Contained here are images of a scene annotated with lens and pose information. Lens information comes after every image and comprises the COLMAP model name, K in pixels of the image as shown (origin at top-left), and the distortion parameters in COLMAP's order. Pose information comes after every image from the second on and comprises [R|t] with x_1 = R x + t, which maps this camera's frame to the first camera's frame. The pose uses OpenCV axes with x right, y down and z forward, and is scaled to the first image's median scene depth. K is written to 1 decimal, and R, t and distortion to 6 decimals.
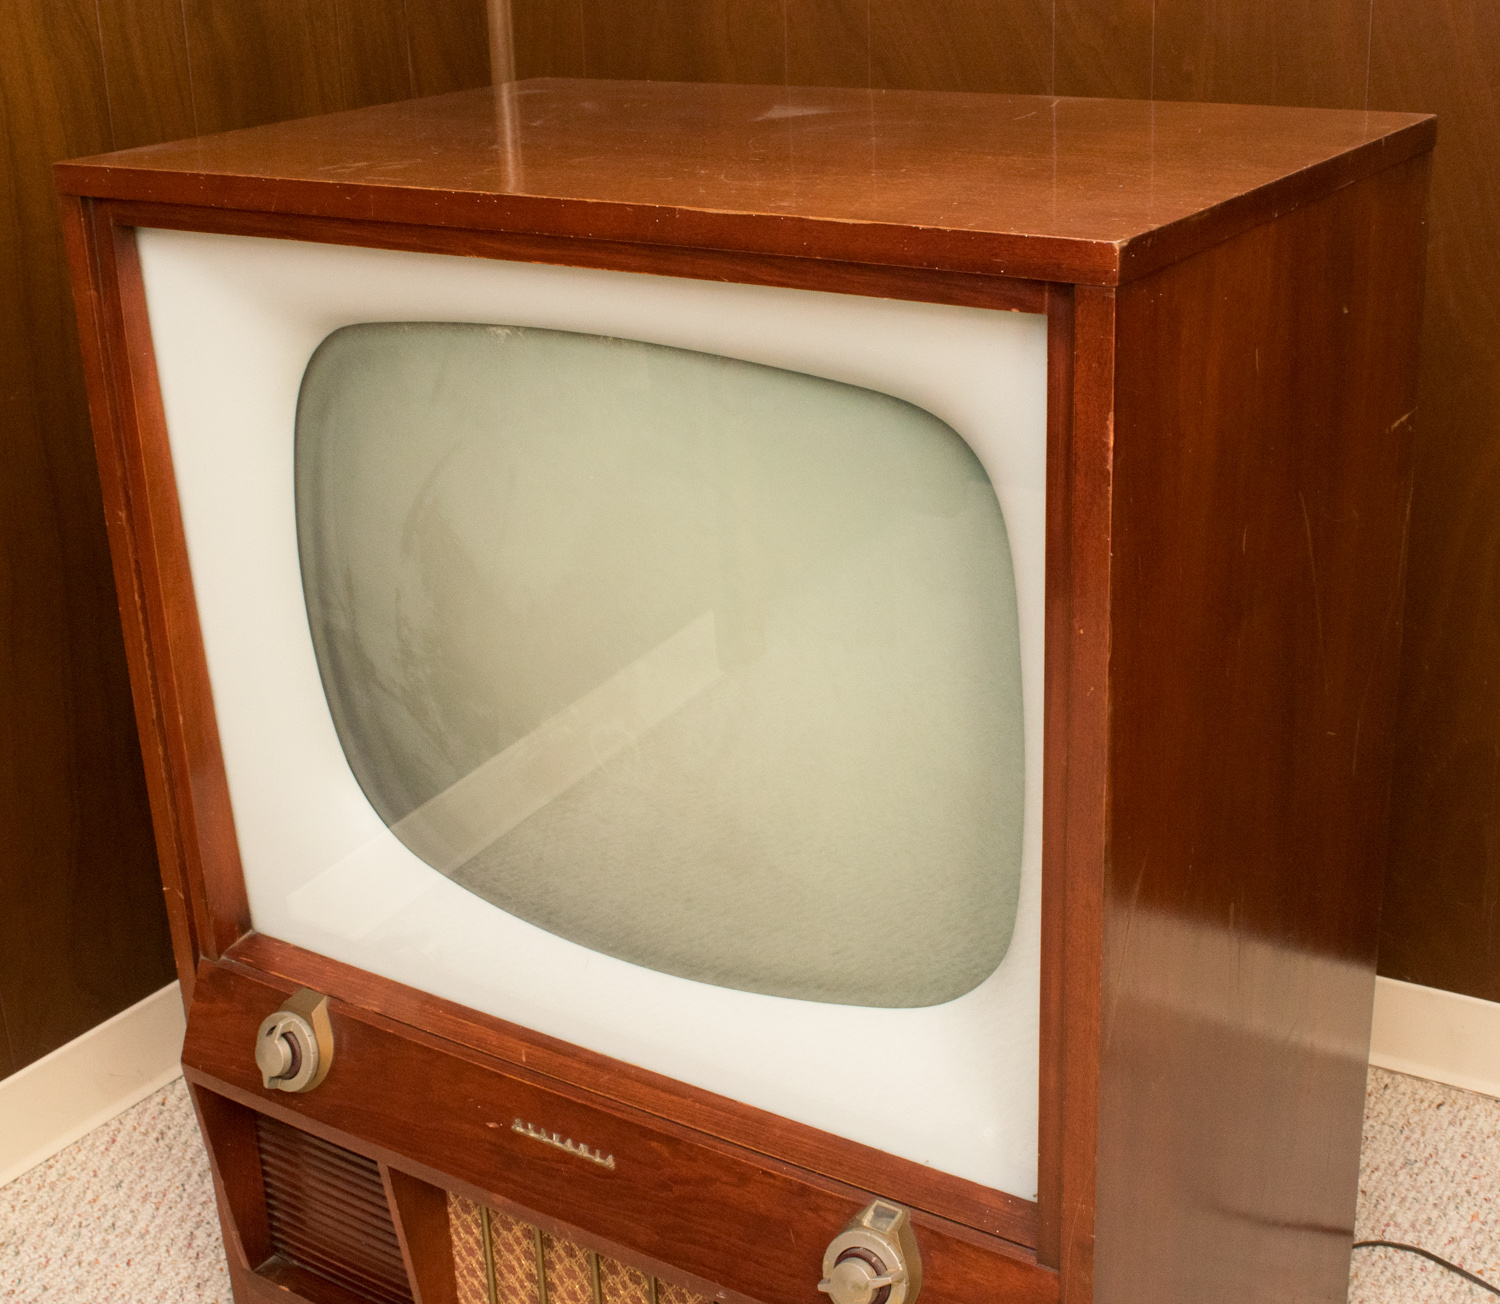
lens RADIAL K [[2163.3, 0, 753.1], [0, 2163.3, 649.0], [0, 0, 1]] dist [-0.083473, 0.000000]
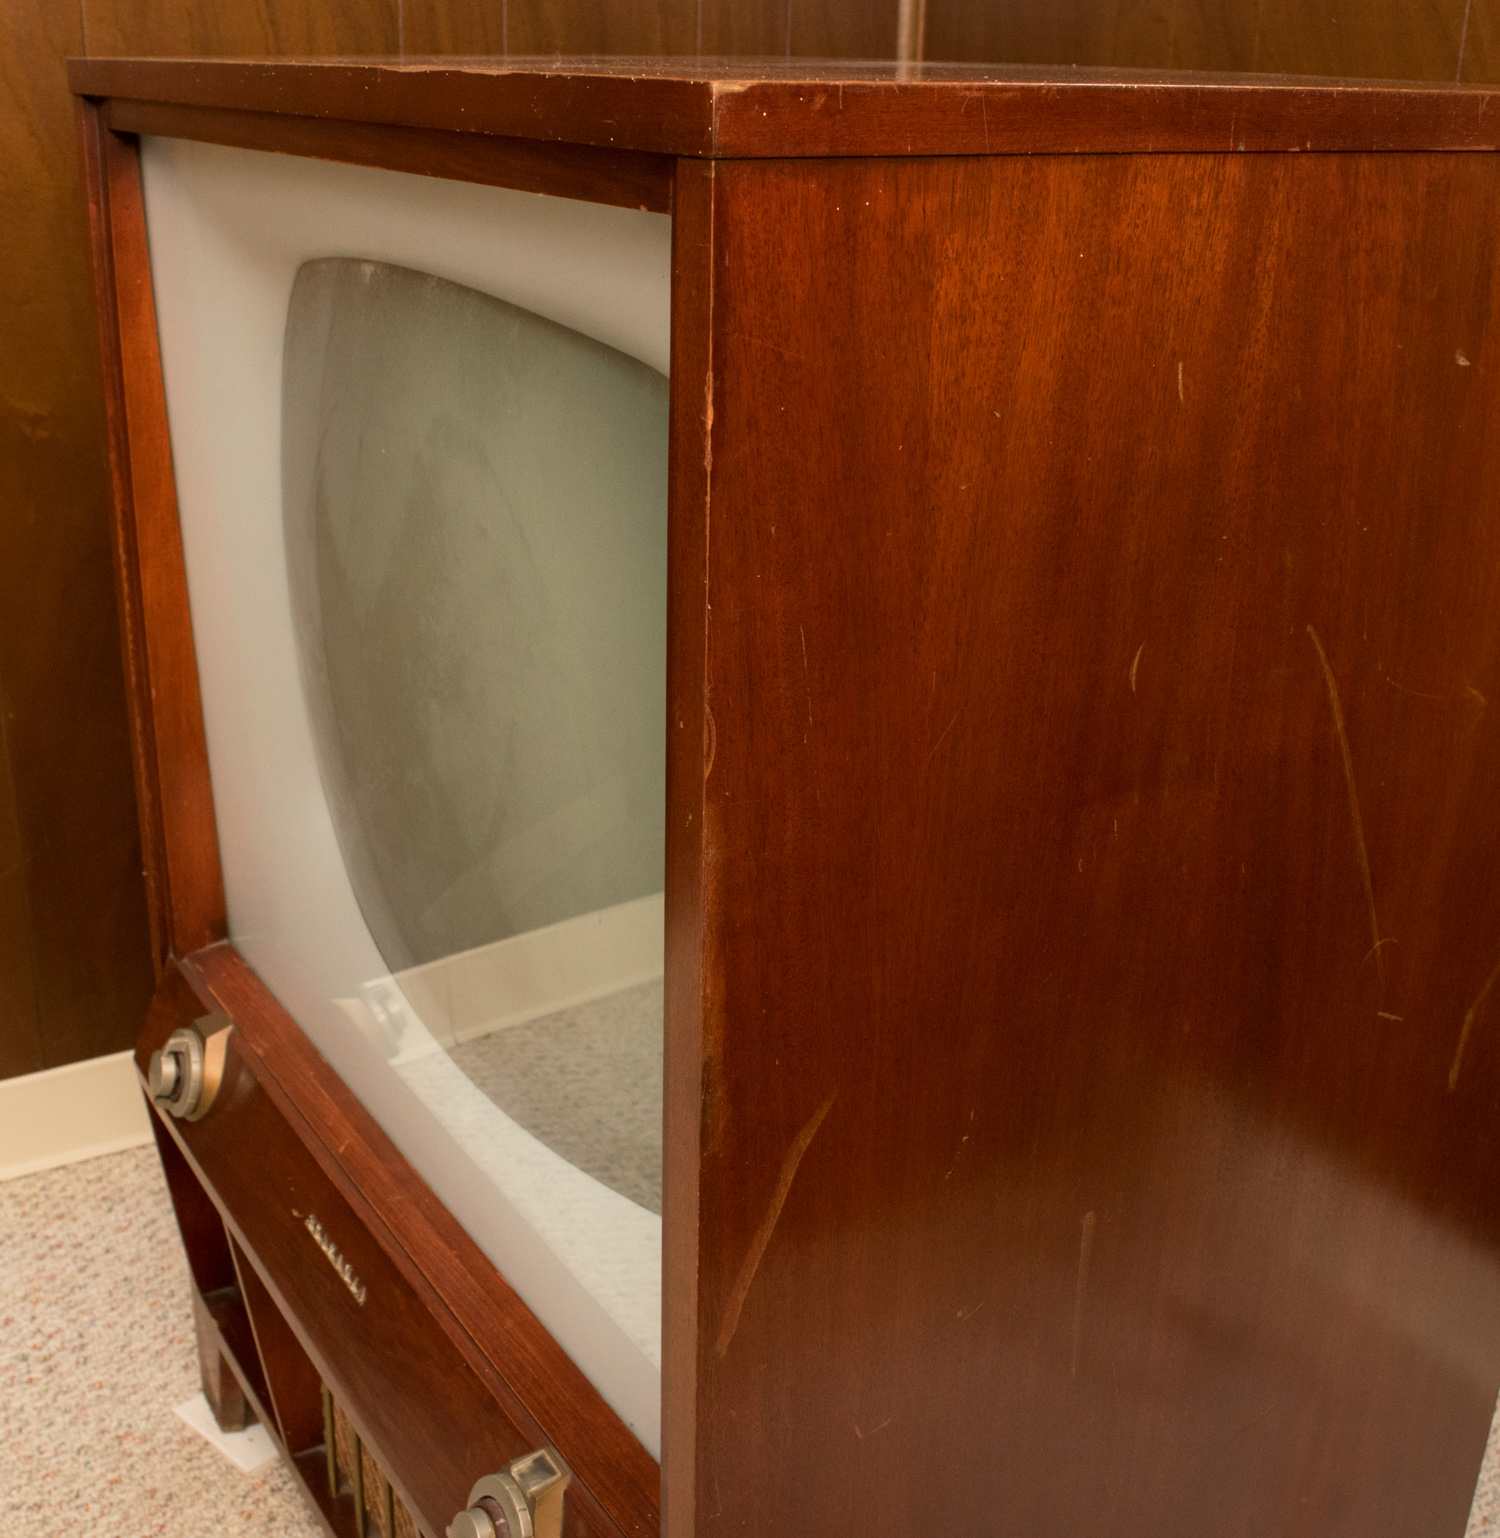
lens RADIAL K [[1971.6, 0, 653.7], [0, 1971.6, 848.5], [0, 0, 1]] dist [-0.095324, 0.000000]
pose [[0.892170, 0.214341, -0.397605, 0.298874], [-0.198532, 0.976736, 0.081061, -0.013987], [0.405730, 0.006617, 0.913969, 0.355918]]
